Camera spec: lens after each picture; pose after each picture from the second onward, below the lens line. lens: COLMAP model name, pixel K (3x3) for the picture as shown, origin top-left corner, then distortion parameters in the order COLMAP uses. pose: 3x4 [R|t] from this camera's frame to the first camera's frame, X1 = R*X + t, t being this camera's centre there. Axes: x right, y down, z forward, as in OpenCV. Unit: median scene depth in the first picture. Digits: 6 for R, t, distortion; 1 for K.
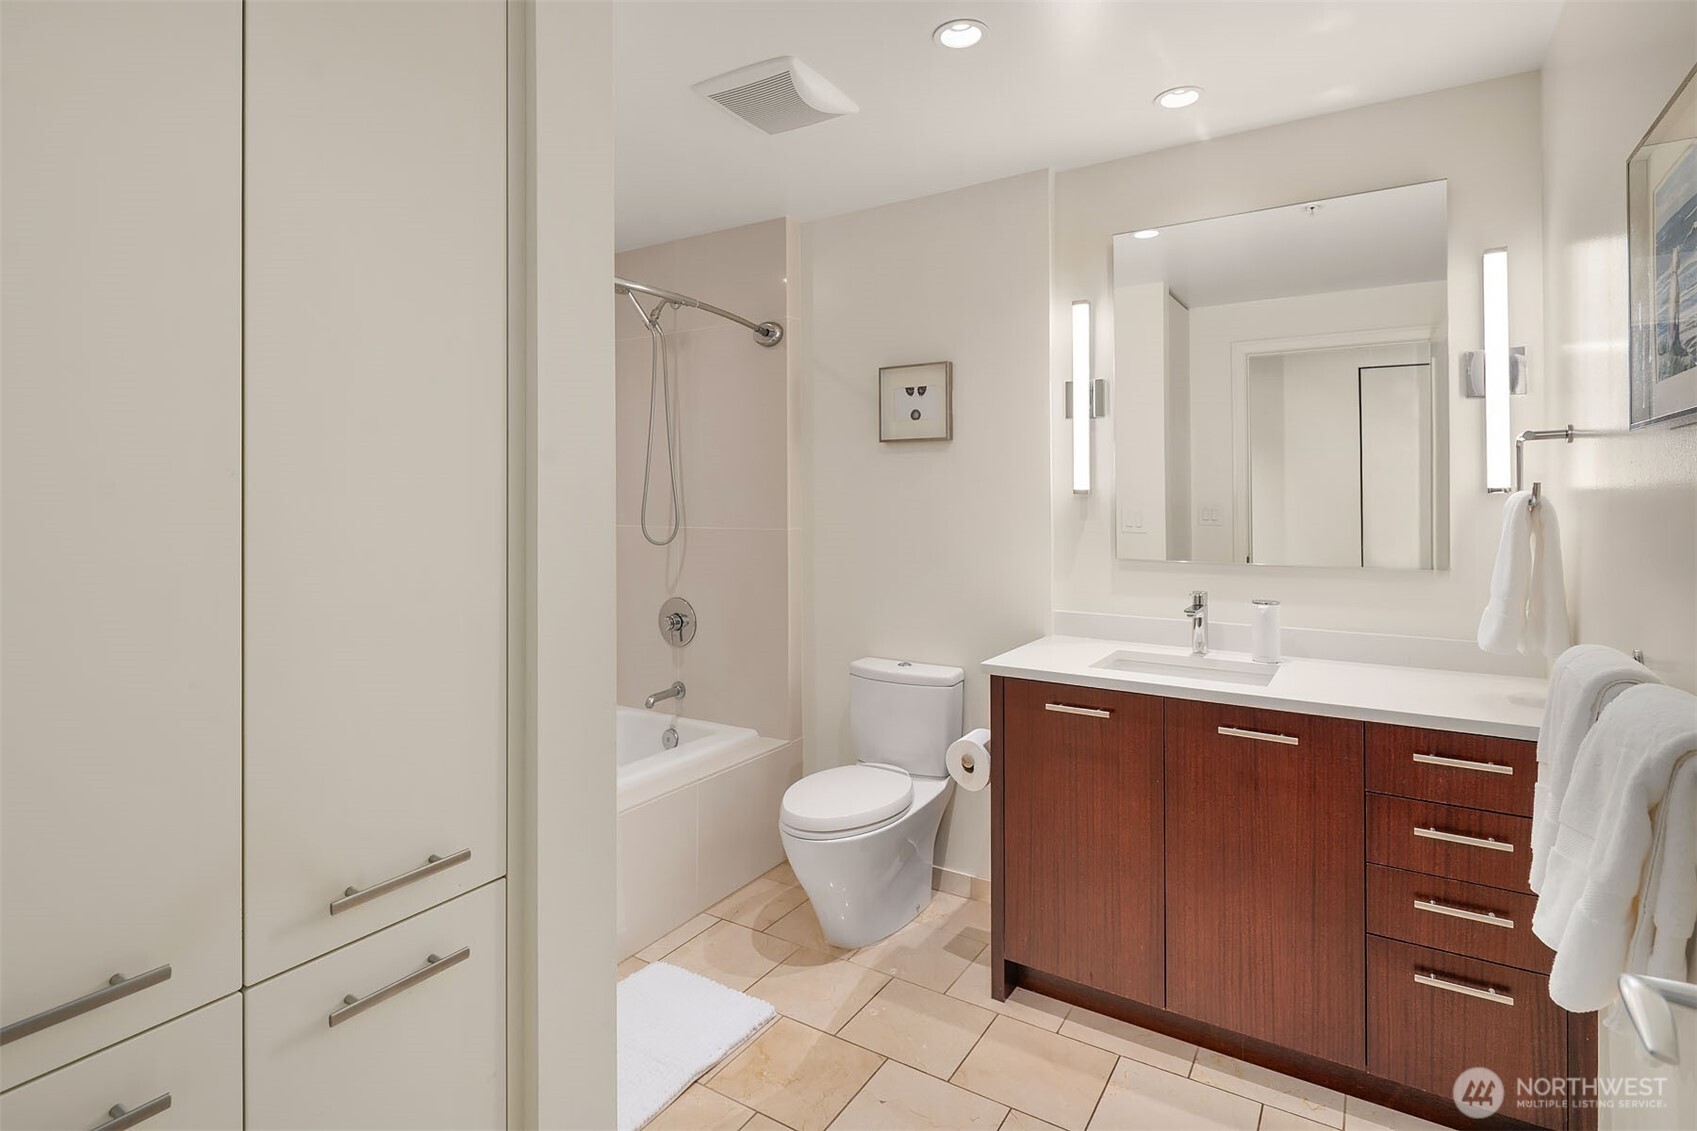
lens RADIAL K [[853.3, 0, 820.3], [0, 853.3, 467.3], [0, 0, 1]] dist [0.002959, -0.000177]
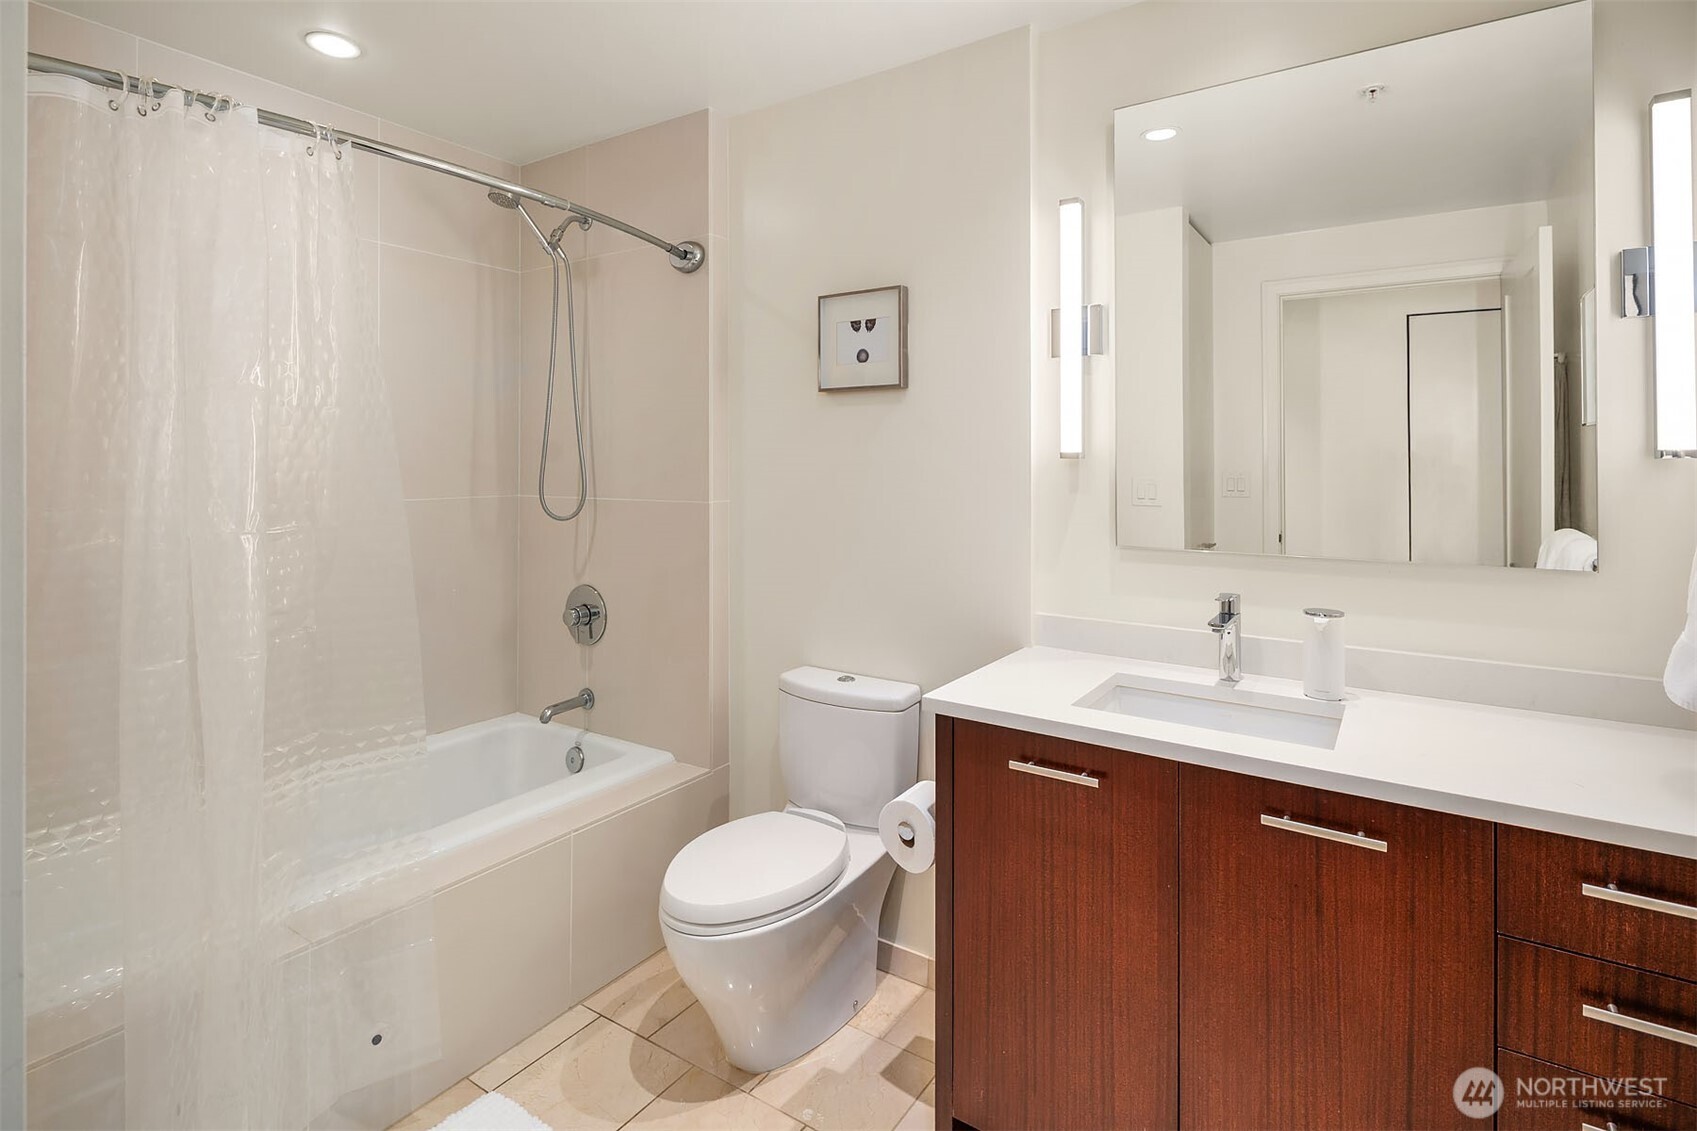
lens RADIAL K [[849.2, 0, 851.9], [0, 849.2, 430.3], [0, 0, 1]] dist [-0.000304, -0.000691]
pose [[0.999949, 0.003802, 0.009326, 0.103566], [-0.003774, 0.999988, -0.003030, 0.009231], [-0.009338, 0.002995, 0.999952, 0.250150]]
